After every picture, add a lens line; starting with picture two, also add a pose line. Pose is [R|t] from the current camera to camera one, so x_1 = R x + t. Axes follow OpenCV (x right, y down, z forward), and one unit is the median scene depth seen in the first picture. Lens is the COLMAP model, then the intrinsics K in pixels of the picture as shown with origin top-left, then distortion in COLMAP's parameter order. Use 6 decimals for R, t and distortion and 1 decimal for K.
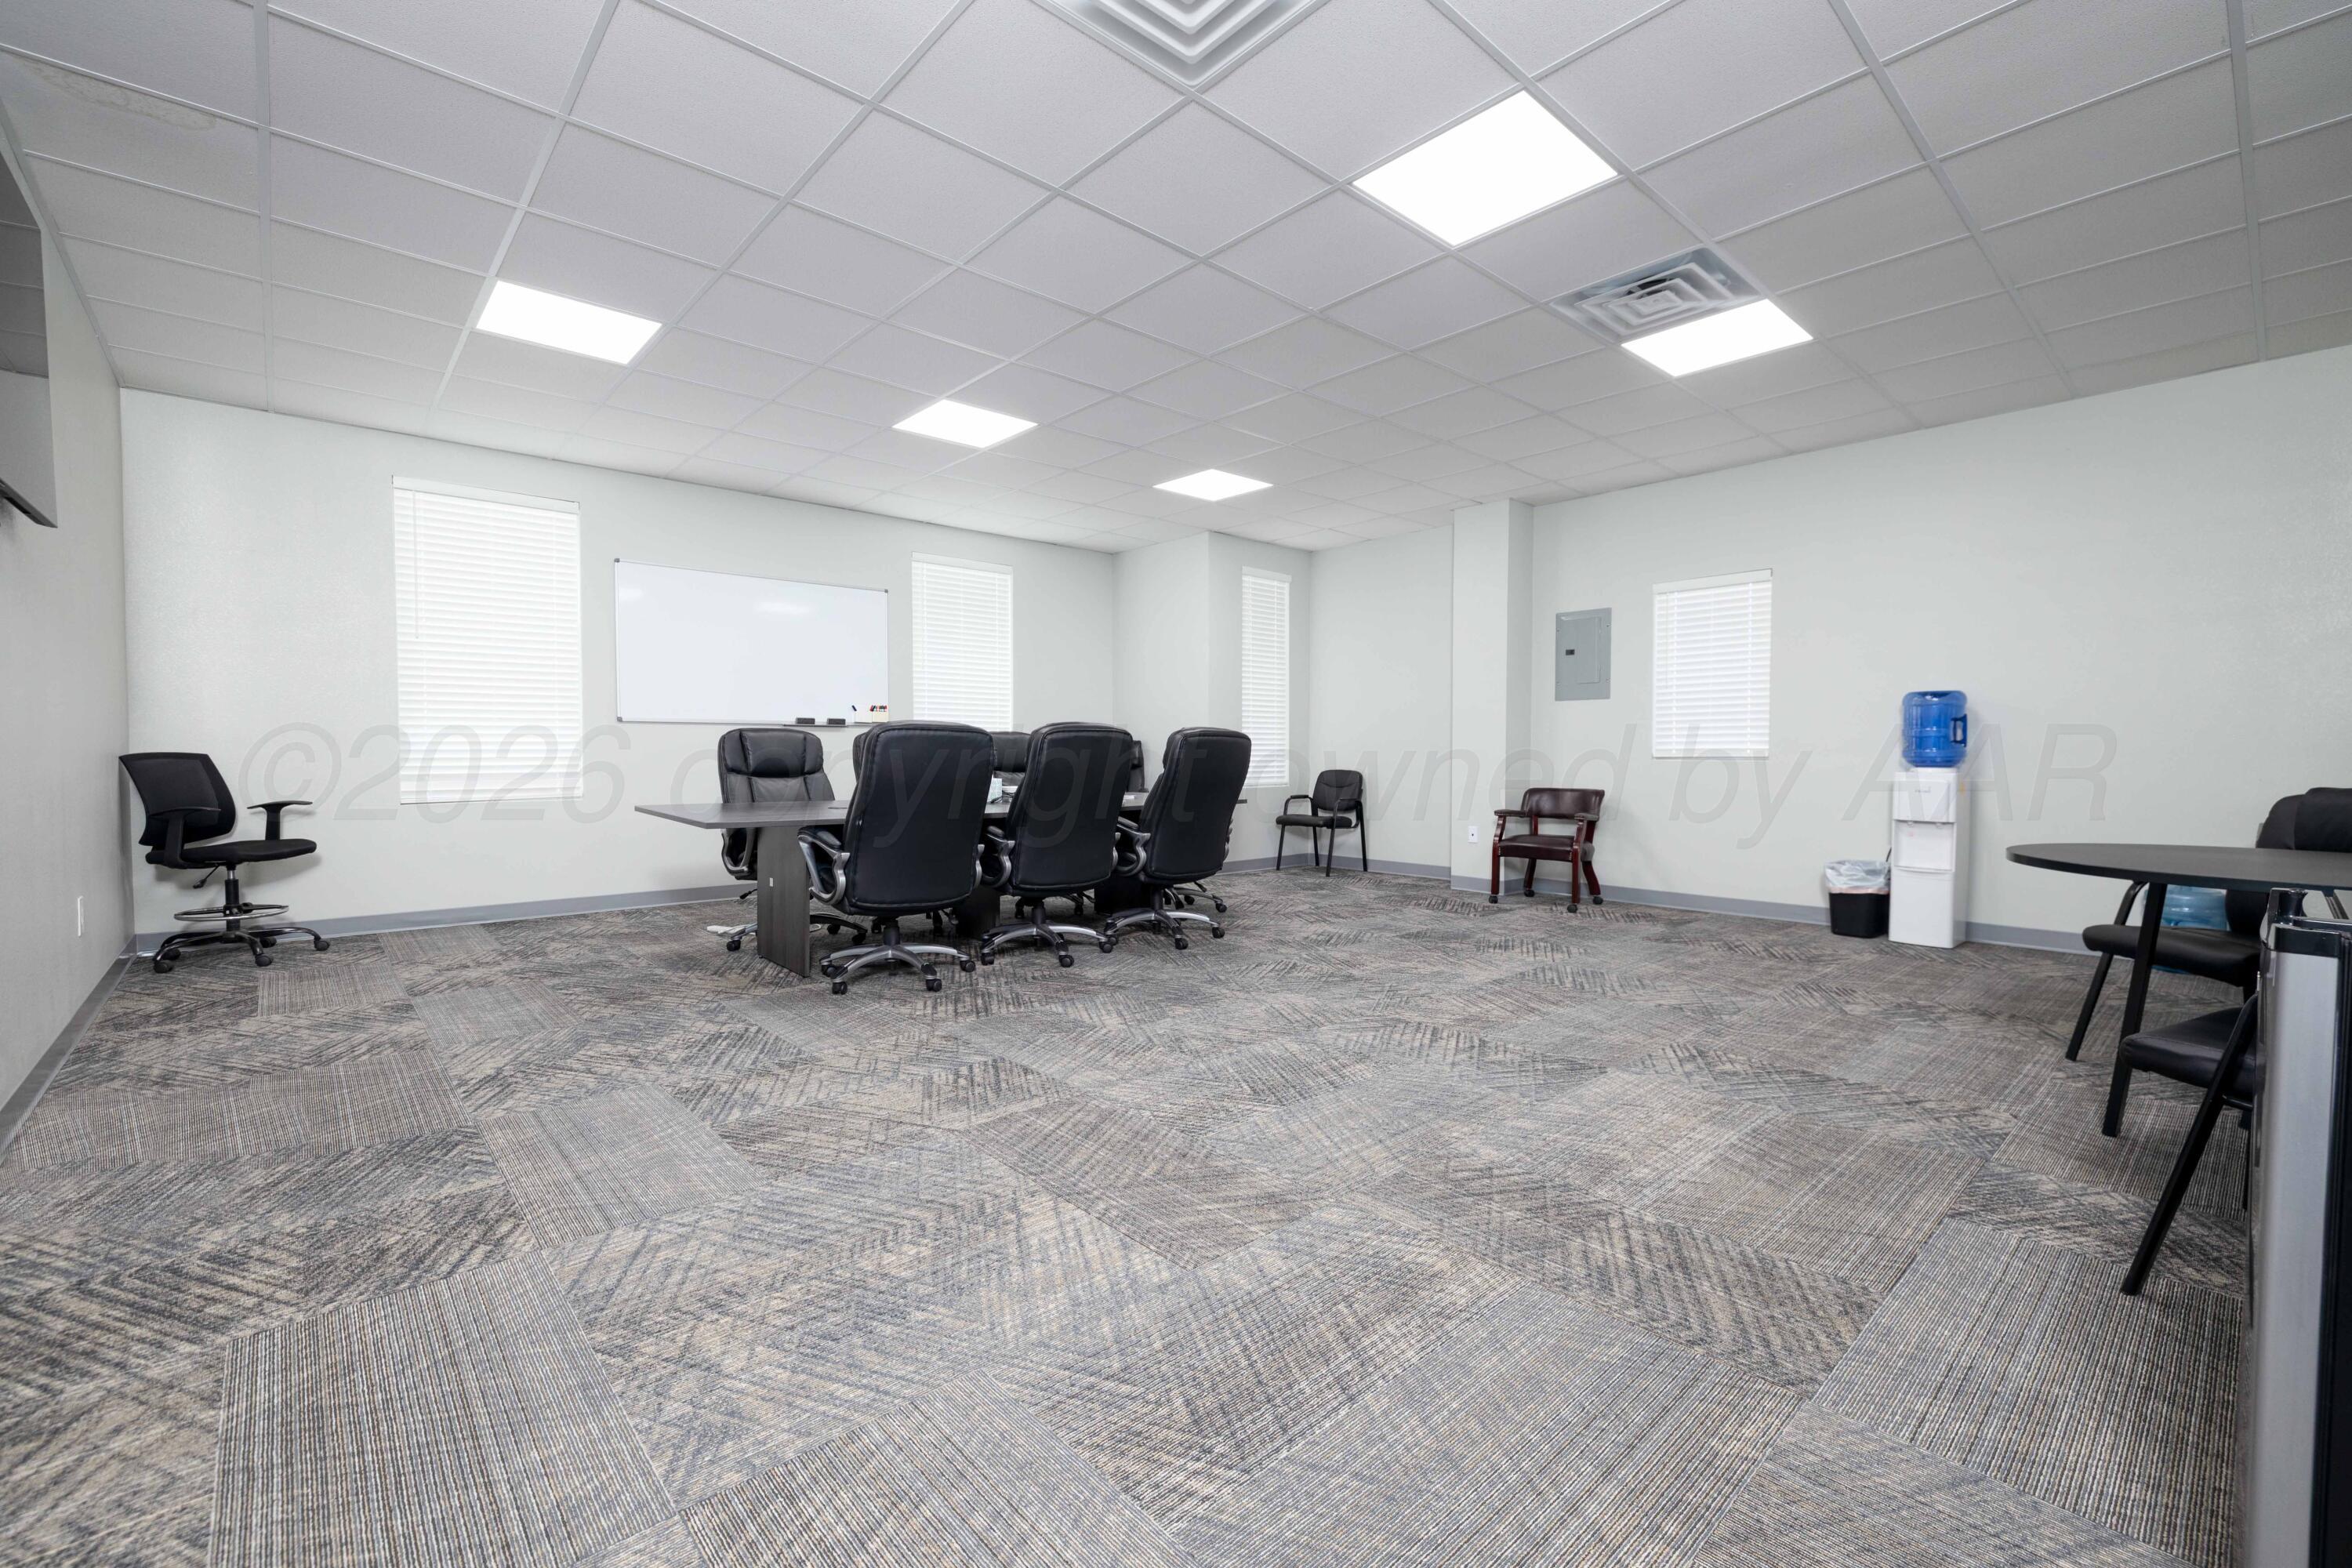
lens RADIAL K [[990.1, 0, 1173.3], [0, 990.1, 780.8], [0, 0, 1]] dist [0.000175, -0.000367]
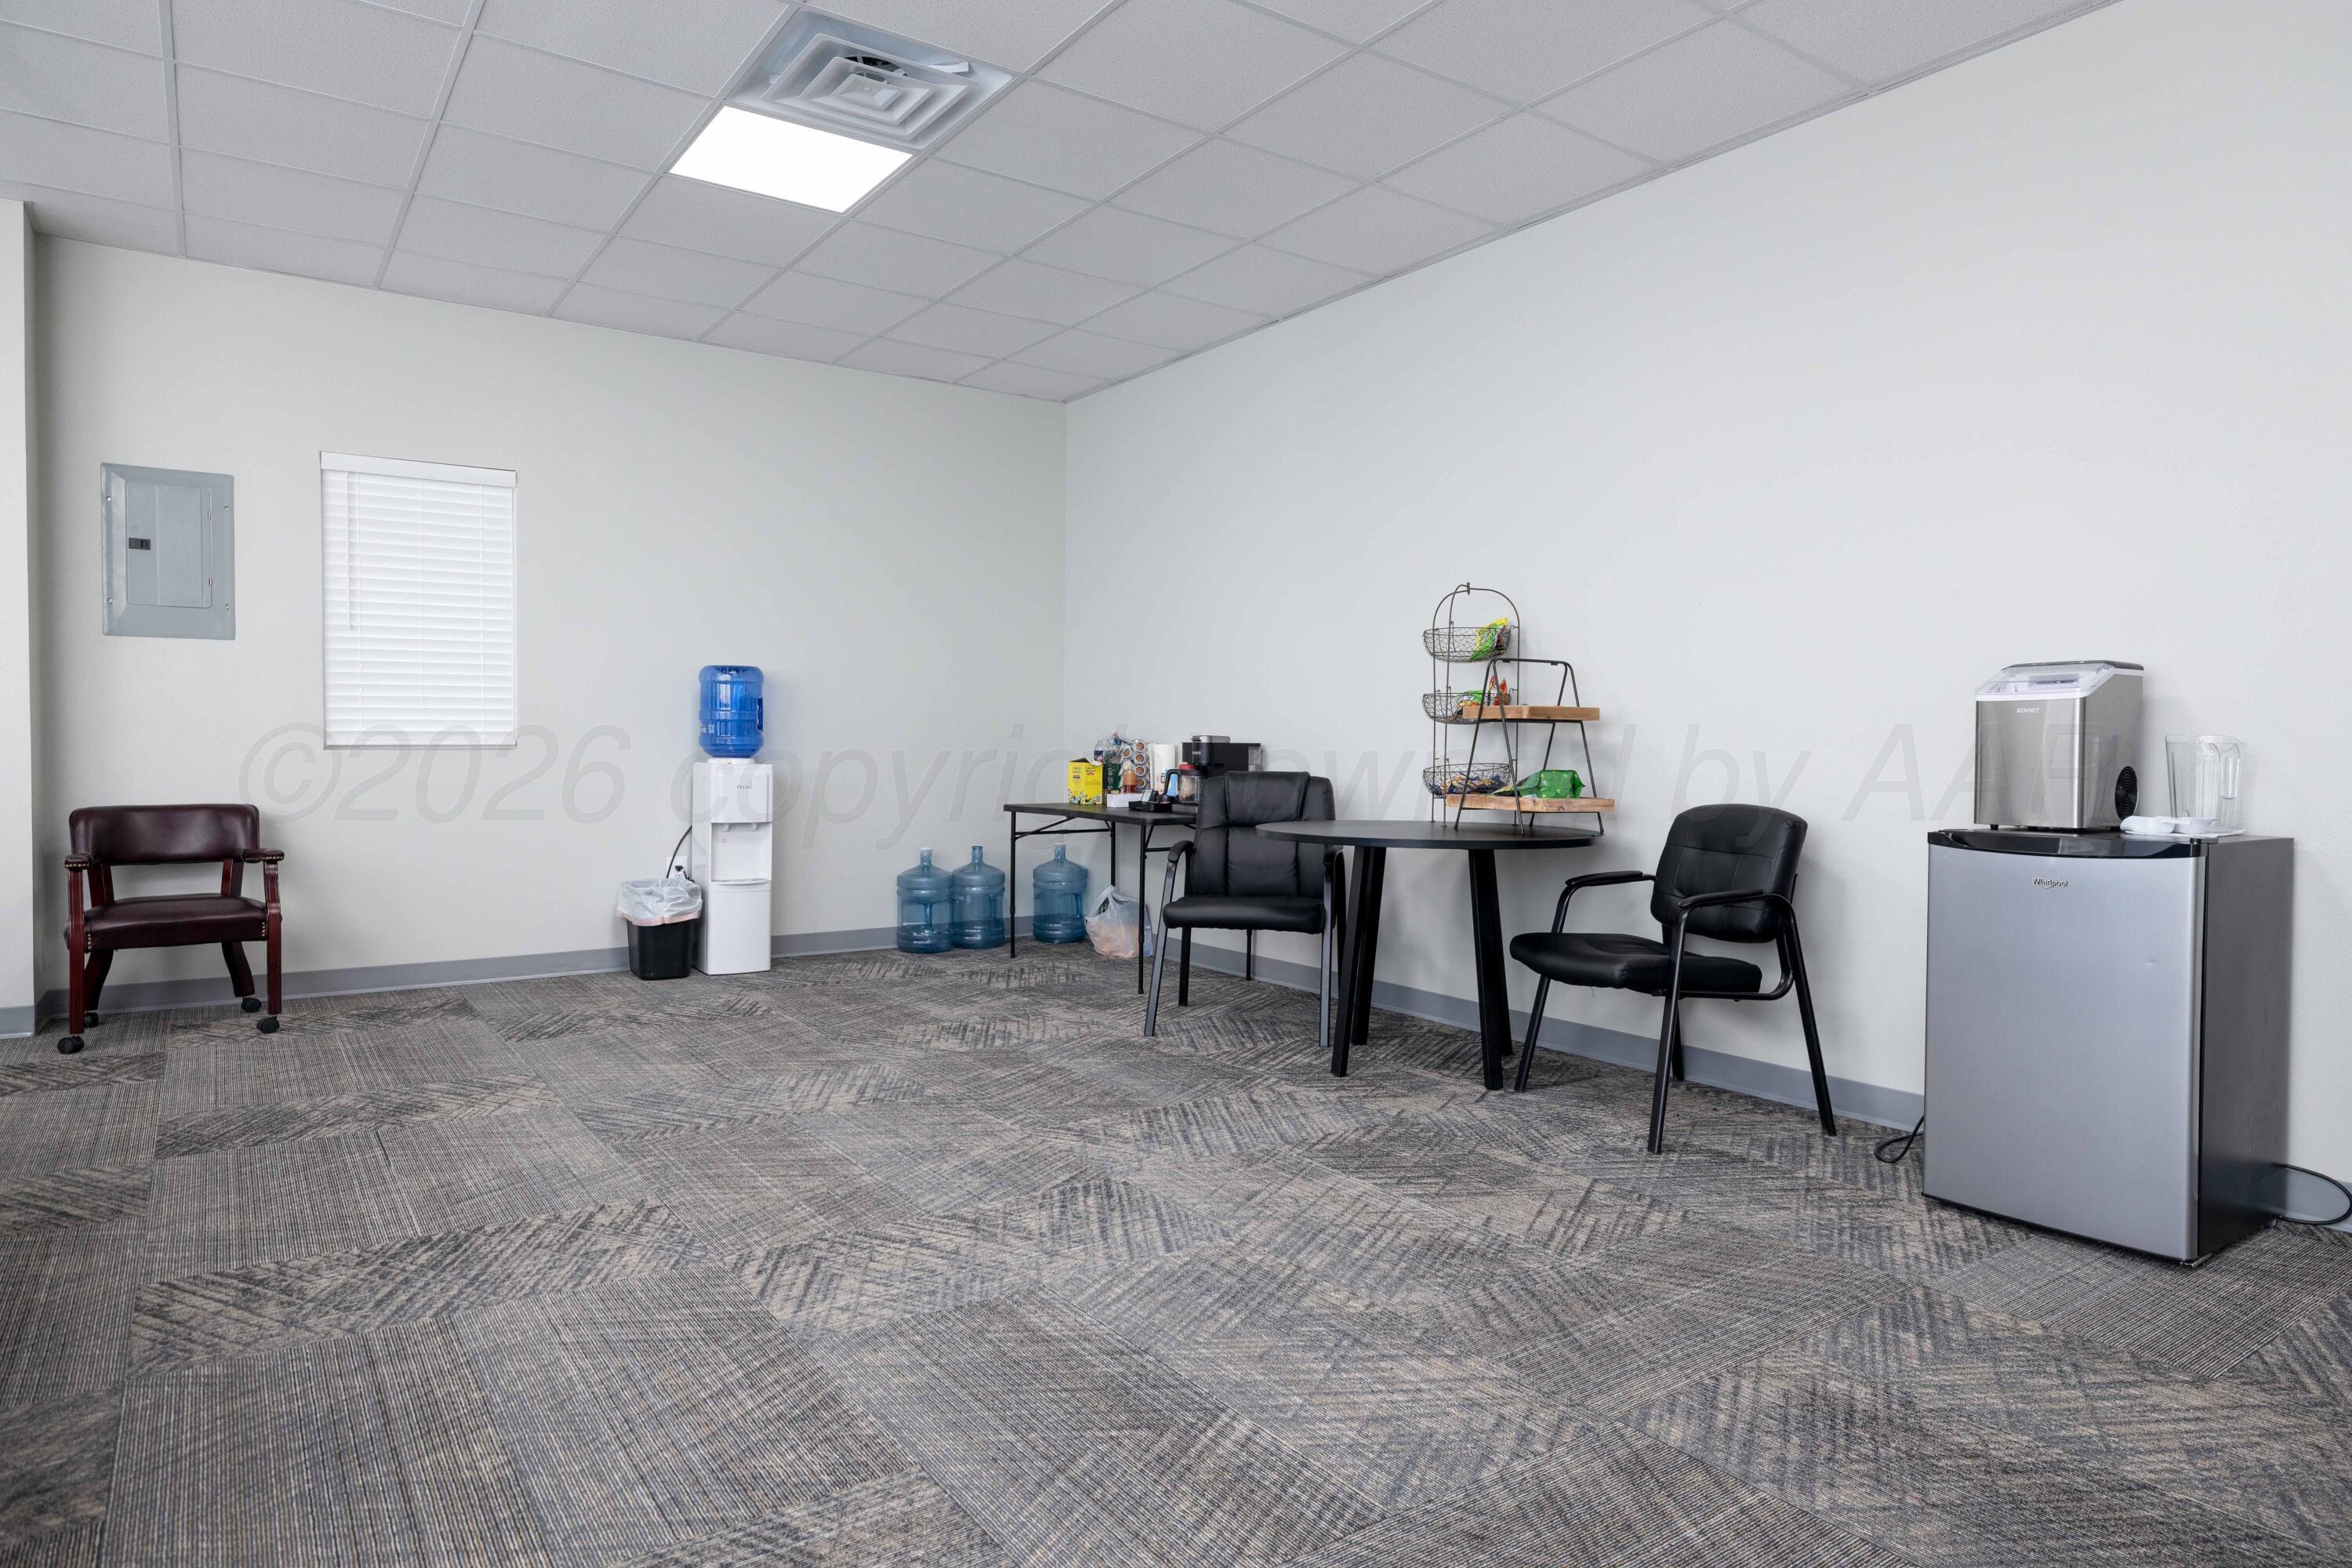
lens RADIAL K [[1368.8, 0, 1172.1], [0, 1368.8, 784.6], [0, 0, 1]] dist [0.001442, 0.000636]
pose [[0.129963, -0.031927, 0.991005, -0.484879], [0.022646, 0.999316, 0.029225, -0.024187], [-0.991260, 0.018644, 0.130597, 0.731706]]
